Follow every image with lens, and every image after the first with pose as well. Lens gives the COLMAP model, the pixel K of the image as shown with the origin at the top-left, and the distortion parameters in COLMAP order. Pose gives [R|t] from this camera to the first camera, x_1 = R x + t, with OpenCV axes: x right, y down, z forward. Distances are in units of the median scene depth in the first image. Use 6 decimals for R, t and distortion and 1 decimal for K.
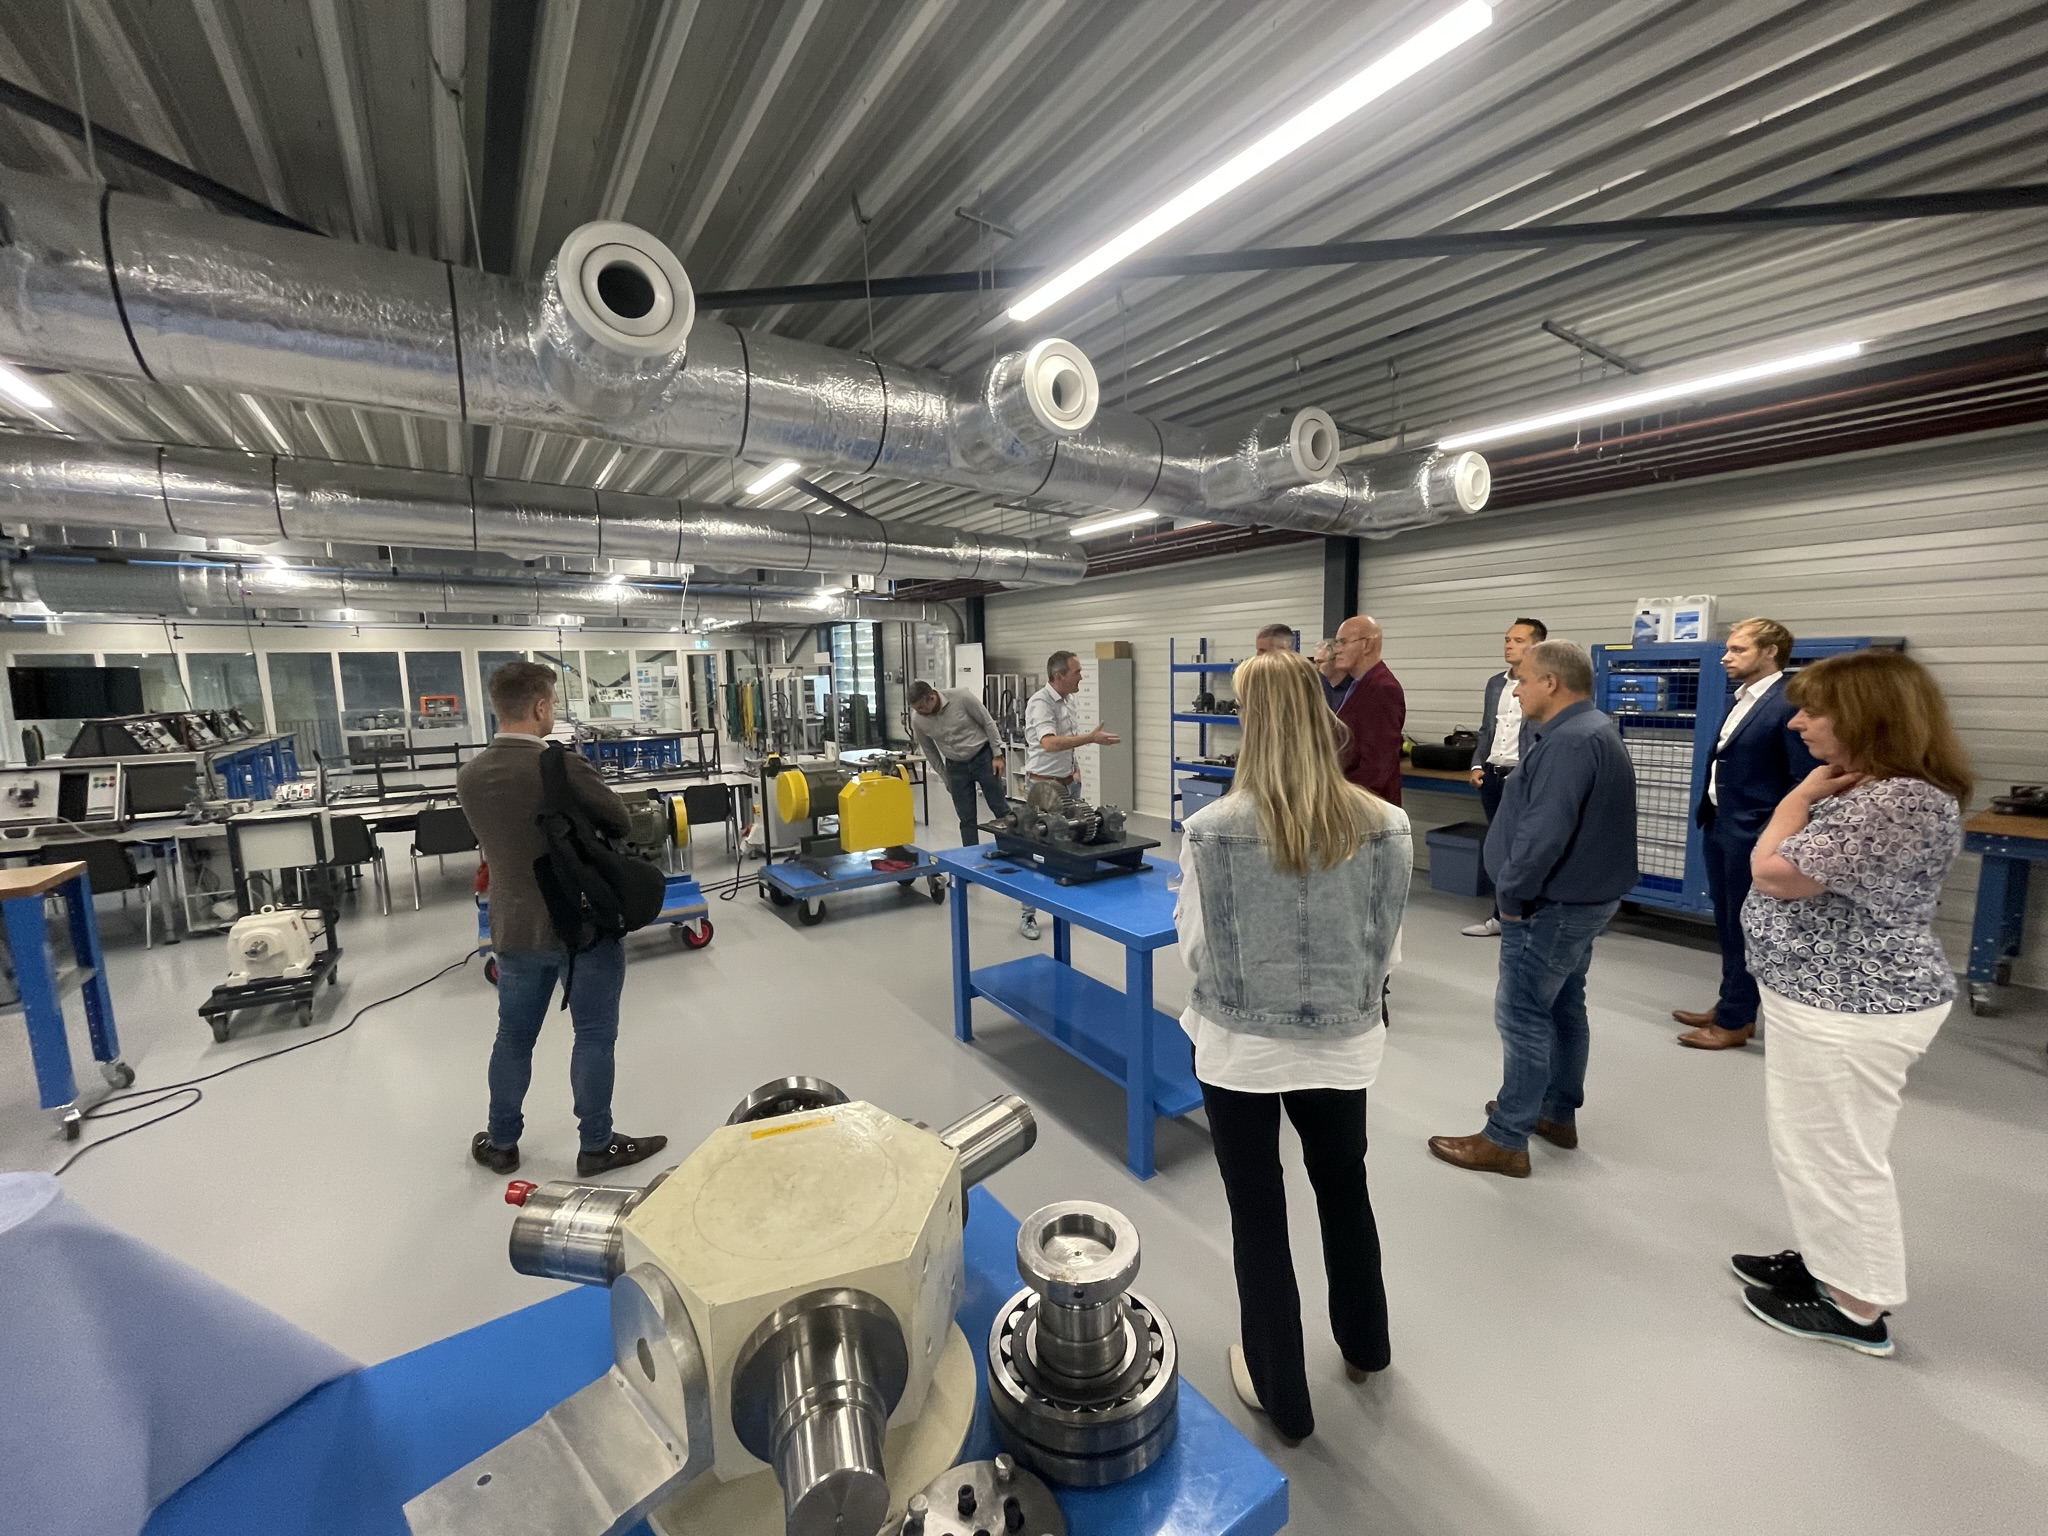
lens RADIAL K [[831.9, 0, 1024.0], [0, 831.9, 768.0], [0, 0, 1]] dist [-0.000342, -0.000093]
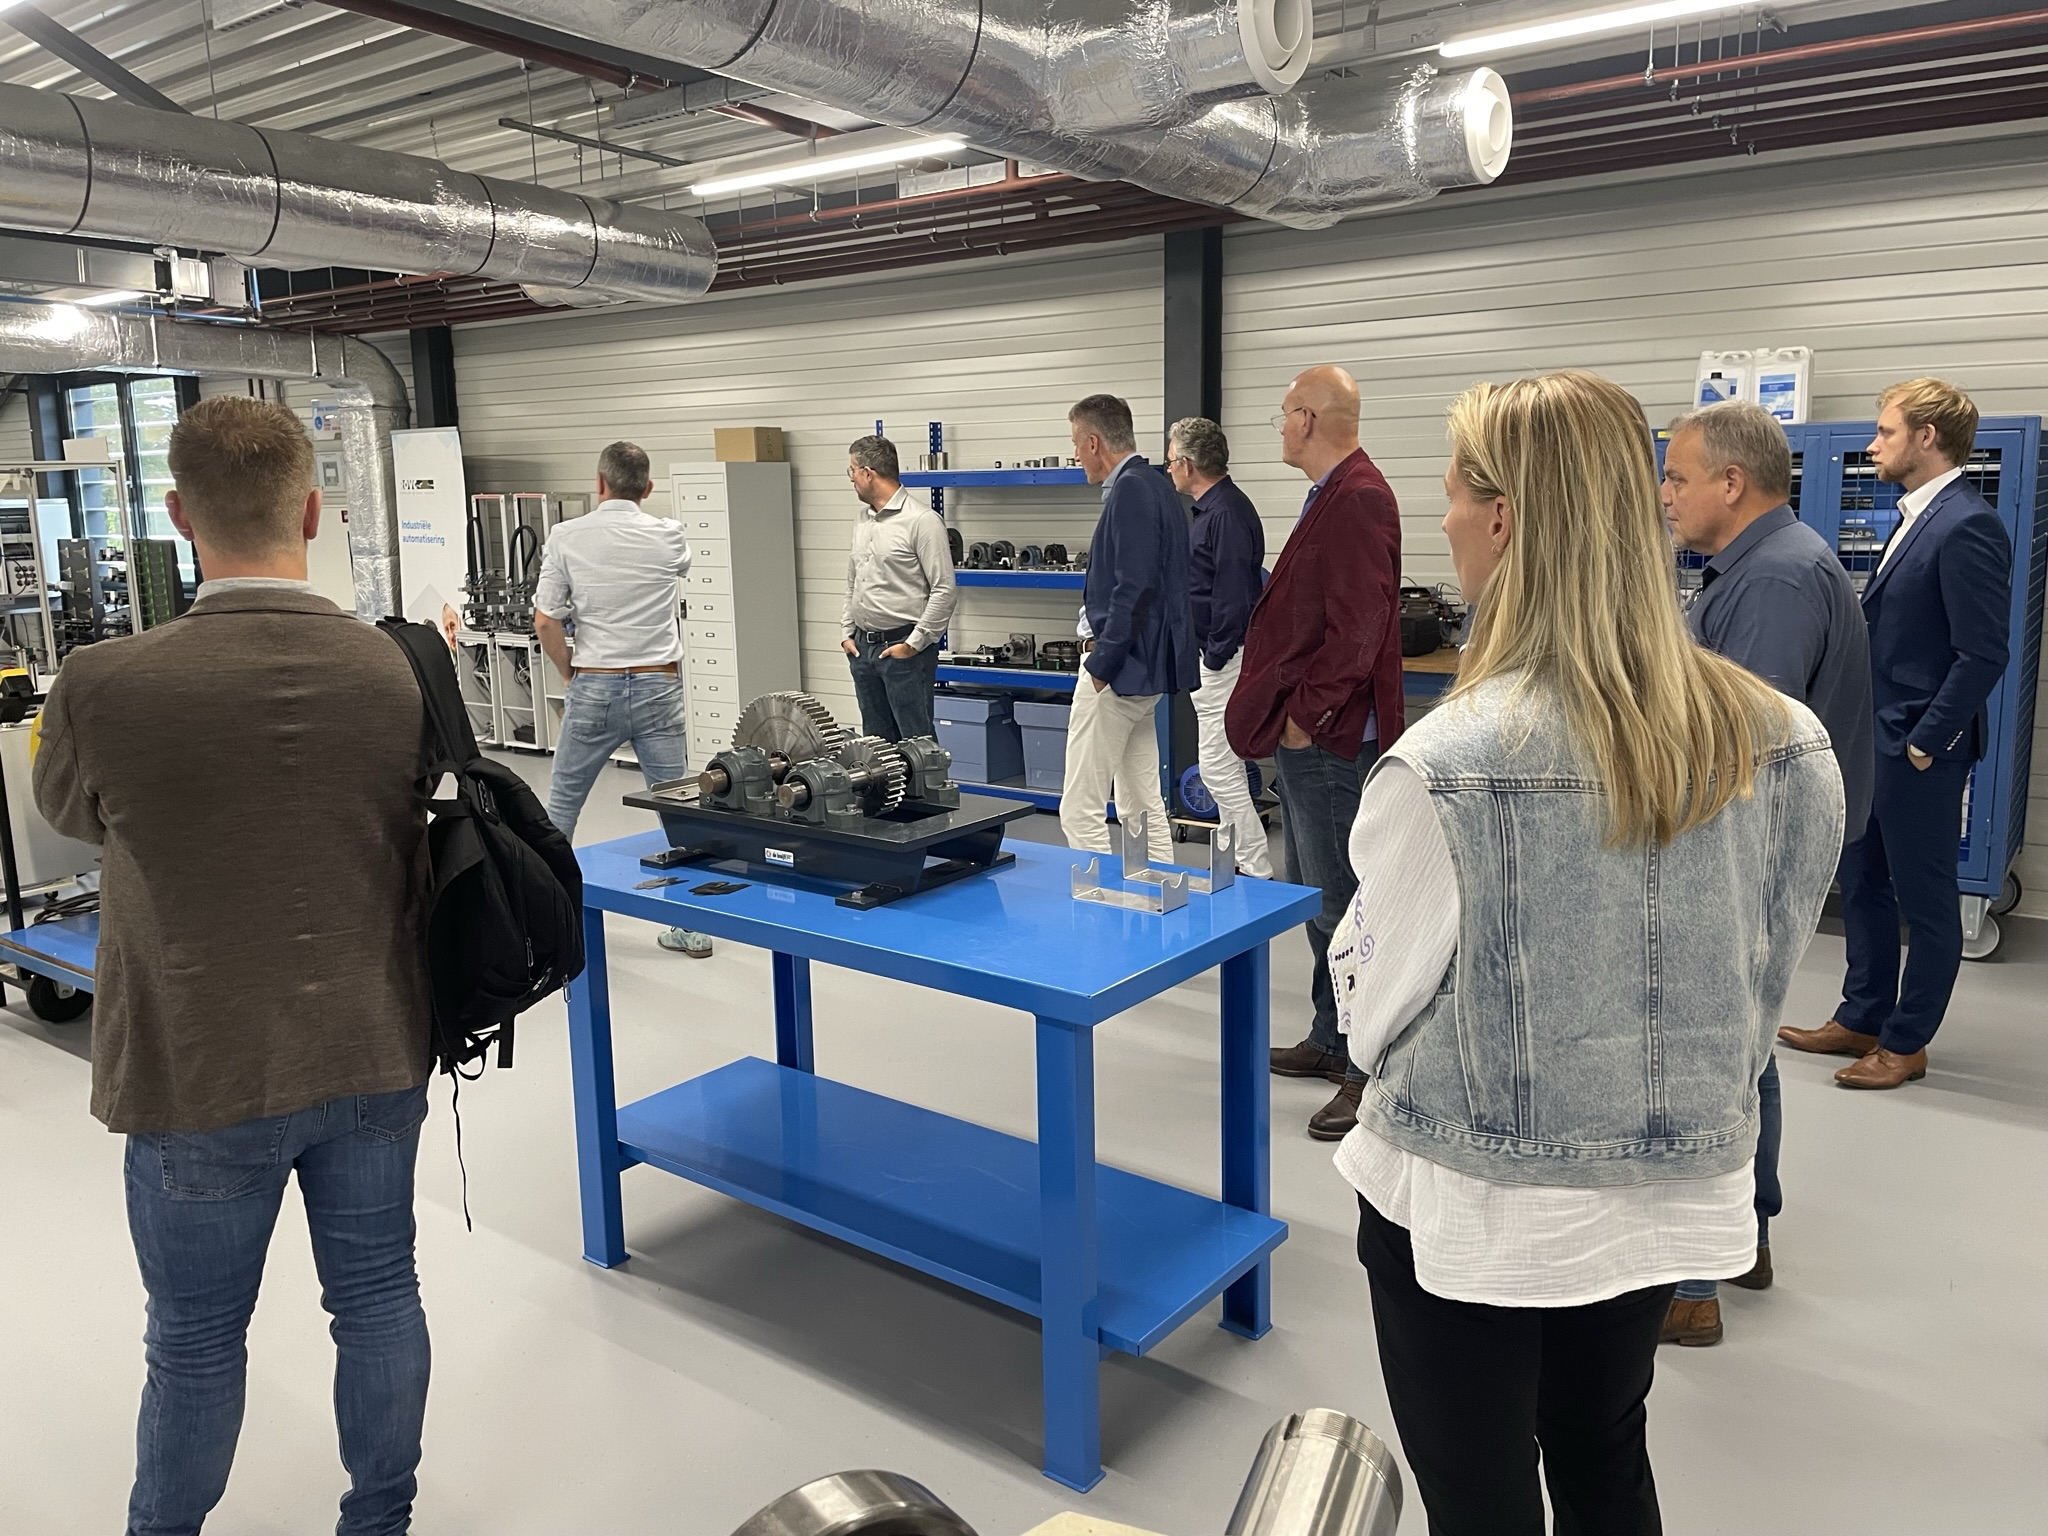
lens RADIAL K [[1533.7, 0, 1024.0], [0, 1533.7, 768.0], [0, 0, 1]] dist [0.106746, -0.130332]
pose [[0.944806, -0.057194, 0.322600, -0.080269], [0.039037, 0.997282, 0.062481, 0.003328], [-0.325296, -0.046439, 0.944471, 0.075380]]
